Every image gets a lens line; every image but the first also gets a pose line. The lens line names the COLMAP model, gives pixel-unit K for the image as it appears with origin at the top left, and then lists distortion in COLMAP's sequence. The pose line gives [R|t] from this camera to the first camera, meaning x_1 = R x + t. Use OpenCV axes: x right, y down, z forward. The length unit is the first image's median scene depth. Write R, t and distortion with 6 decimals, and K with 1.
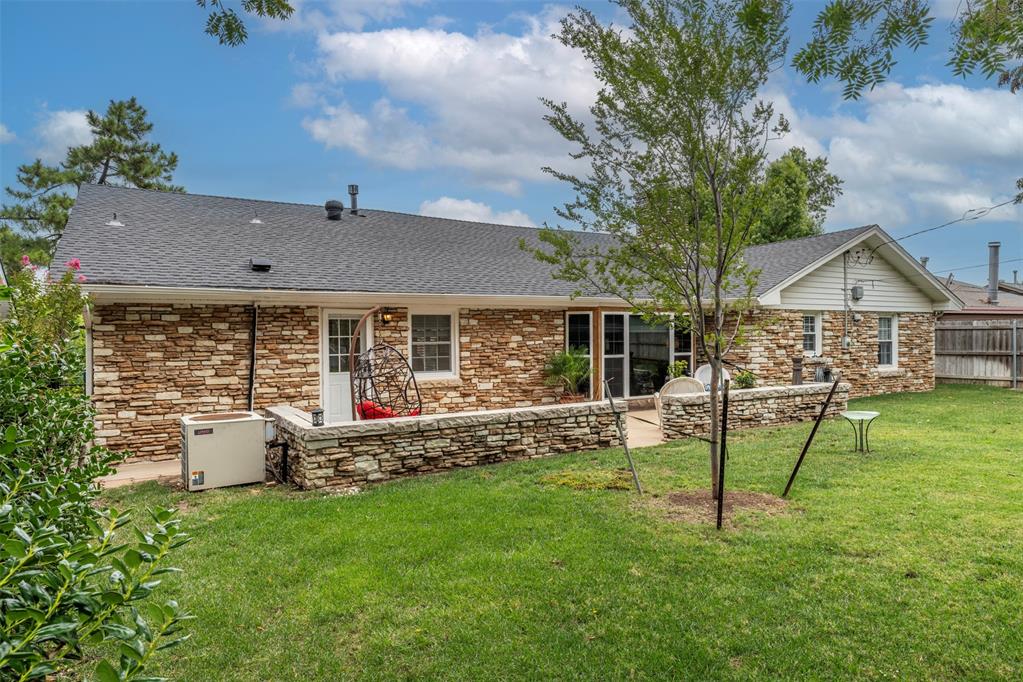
lens RADIAL K [[619.7, 0, 519.1], [0, 619.7, 341.6], [0, 0, 1]] dist [-0.030555, -0.000386]
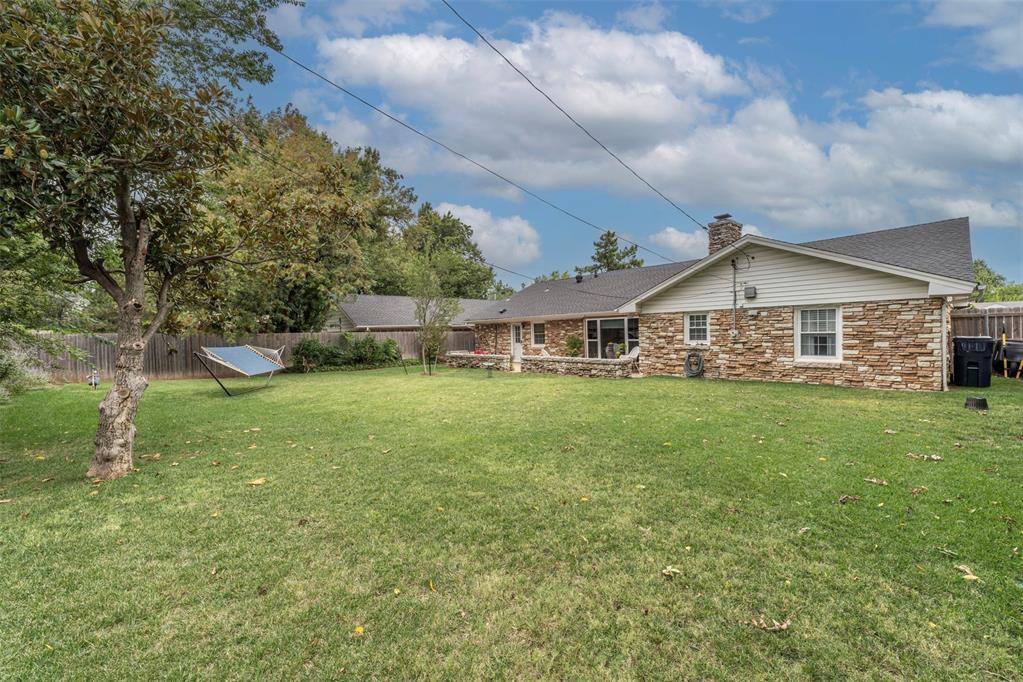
lens RADIAL K [[424.0, 0, 517.6], [0, 424.0, 341.1], [0, 0, 1]] dist [-0.005643, 0.000945]
pose [[0.198080, 0.029253, -0.979749, 1.556226], [0.020402, 0.999215, 0.033959, -0.027821], [0.979974, -0.026716, 0.197328, 0.484273]]
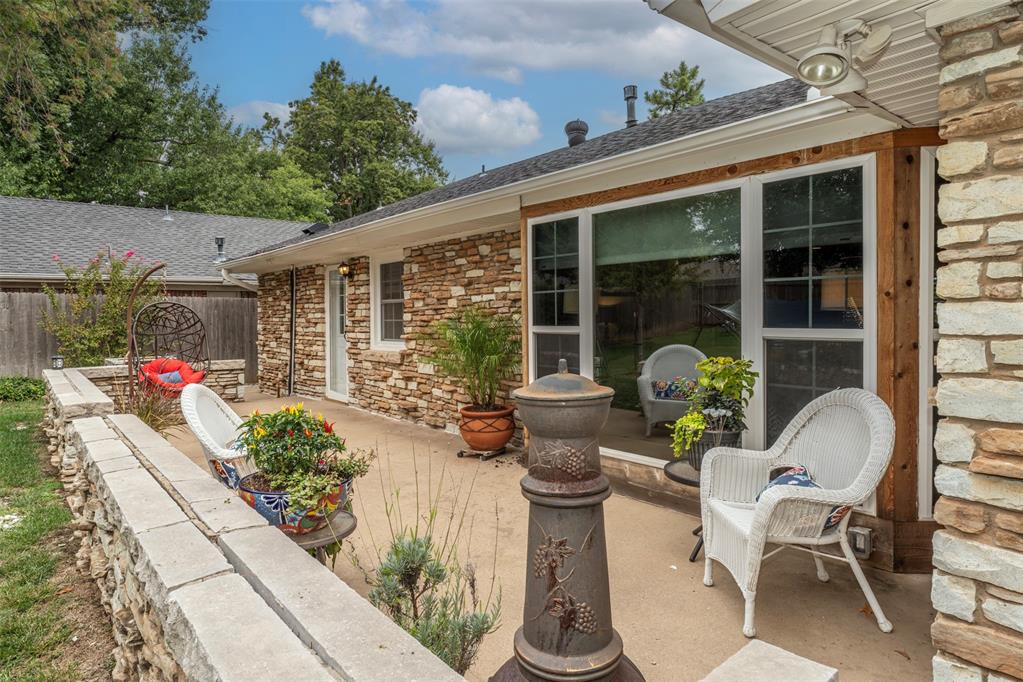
lens RADIAL K [[619.7, 0, 512.9], [0, 619.7, 331.3], [0, 0, 1]] dist [-0.030555, -0.000386]
pose [[0.133626, 0.033322, -0.990471, 0.549288], [-0.001962, 0.999442, 0.033359, 0.012285], [0.991030, -0.002515, 0.133617, 0.952824]]
